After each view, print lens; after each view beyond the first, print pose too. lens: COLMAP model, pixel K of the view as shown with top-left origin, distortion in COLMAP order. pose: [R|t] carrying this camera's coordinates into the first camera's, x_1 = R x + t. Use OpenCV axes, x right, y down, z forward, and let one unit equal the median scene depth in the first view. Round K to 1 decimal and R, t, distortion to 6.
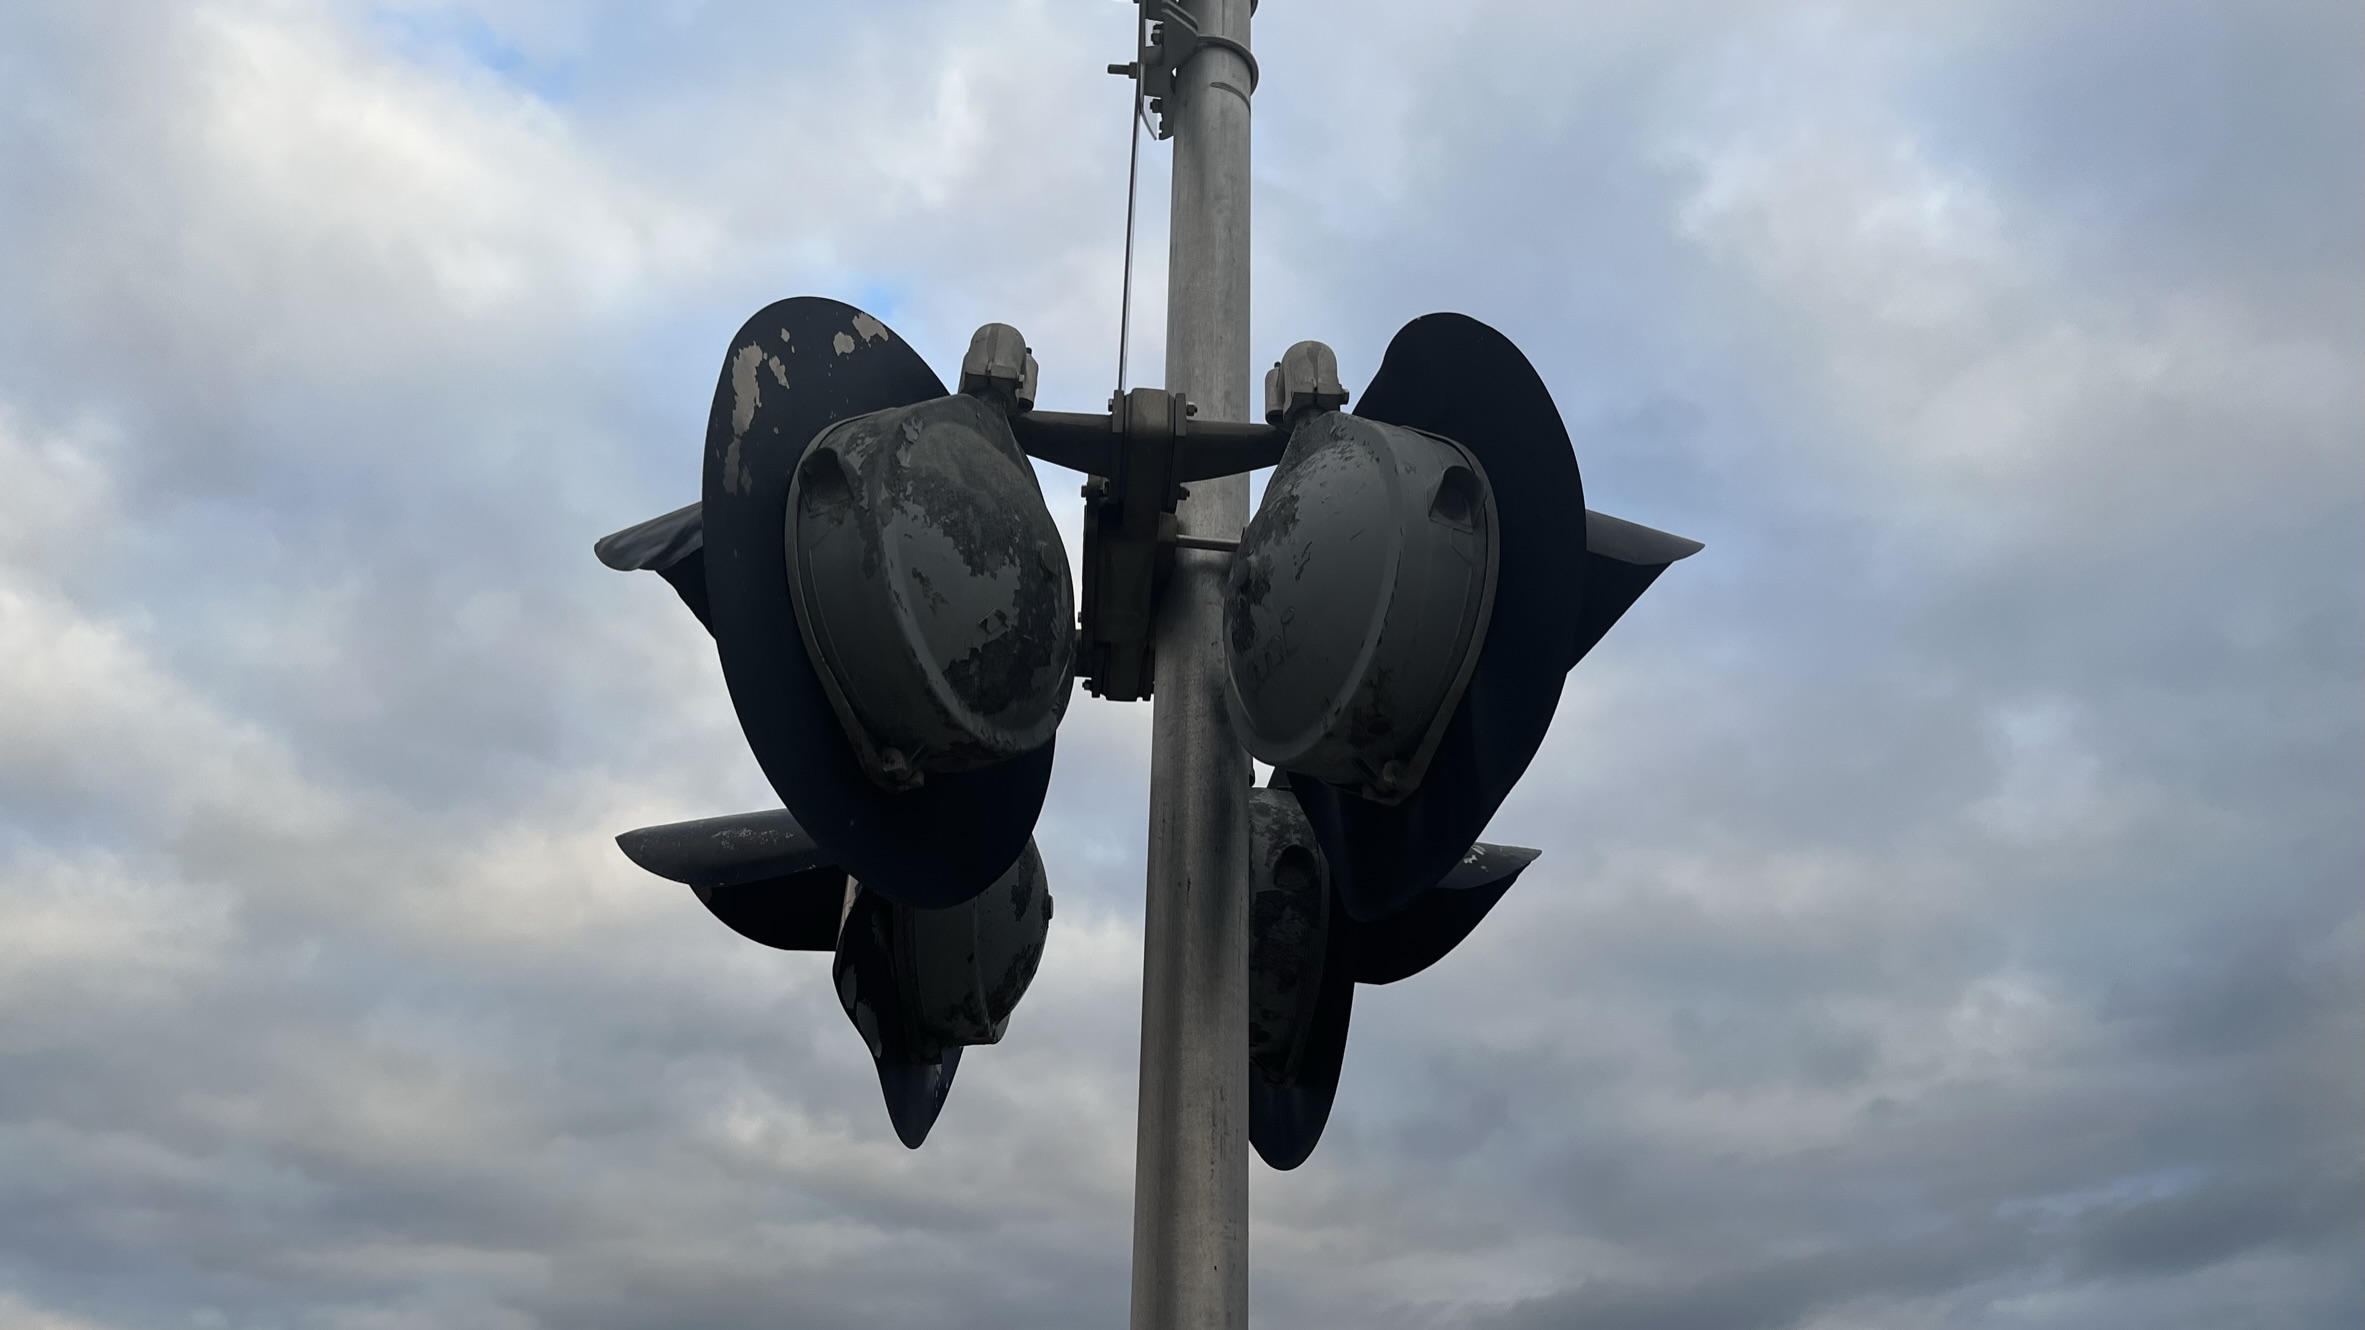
lens RADIAL K [[1783.6, 0, 1195.3], [0, 1783.6, 660.4], [0, 0, 1]] dist [0.077077, -0.106214]
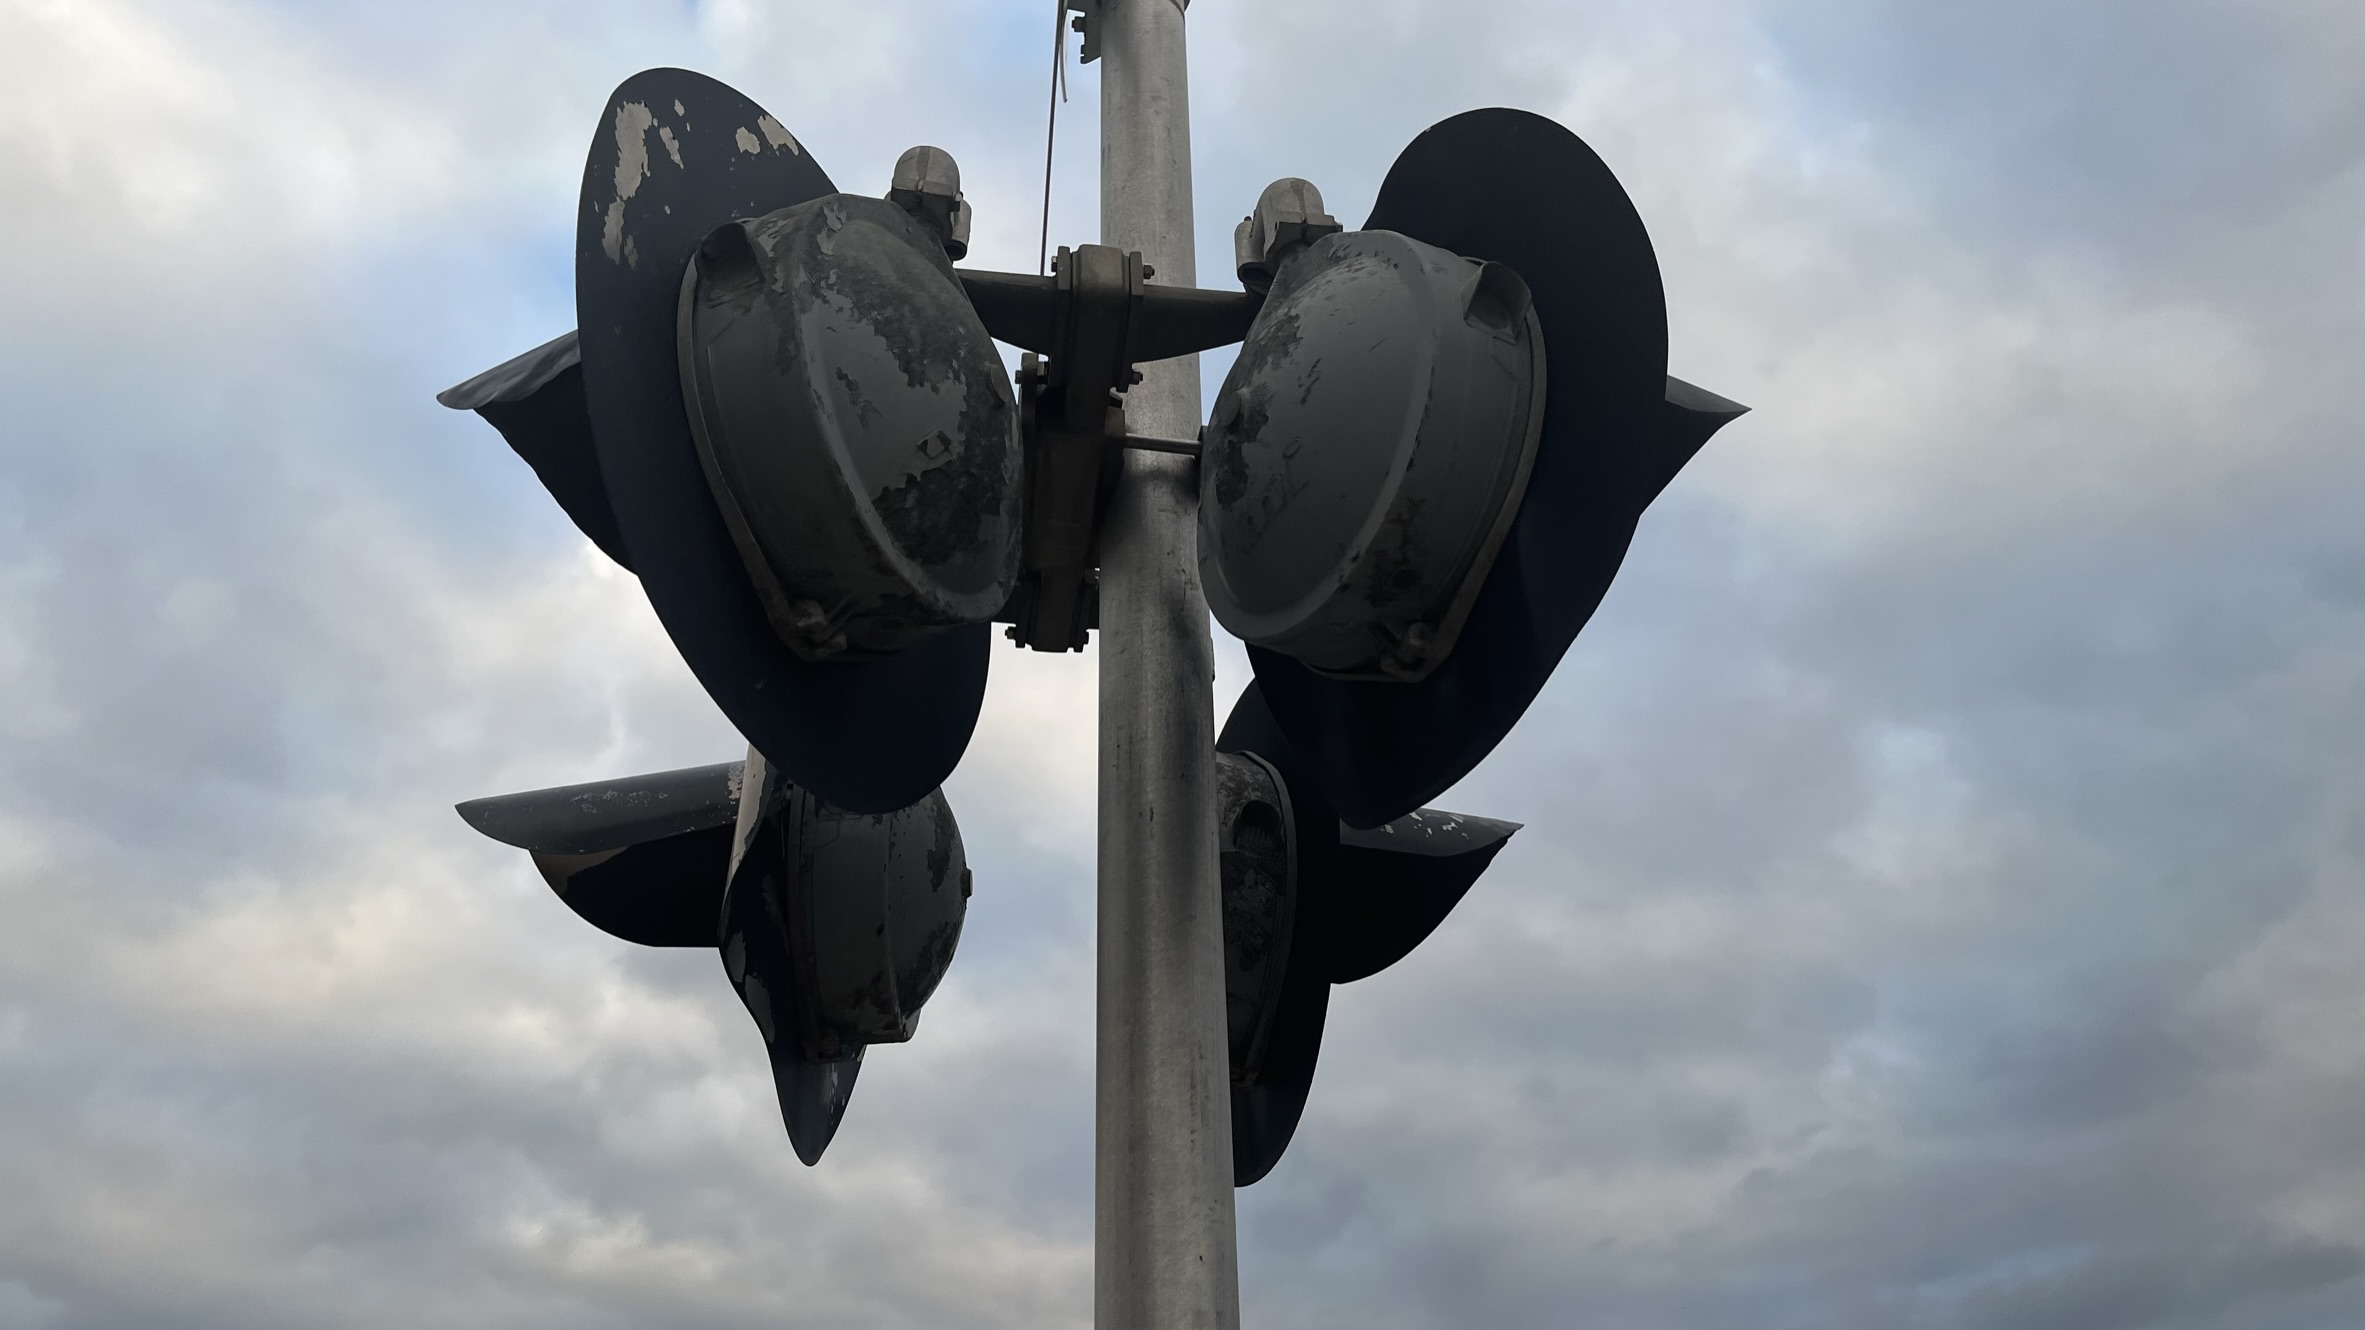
lens RADIAL K [[1804.5, 0, 1165.7], [0, 1804.5, 661.8], [0, 0, 1]] dist [0.088916, -0.131420]
pose [[0.998378, 0.000857, 0.056927, -0.053017], [0.002459, 0.998305, -0.058145, 0.120415], [-0.056880, 0.058191, 0.996684, 0.171465]]
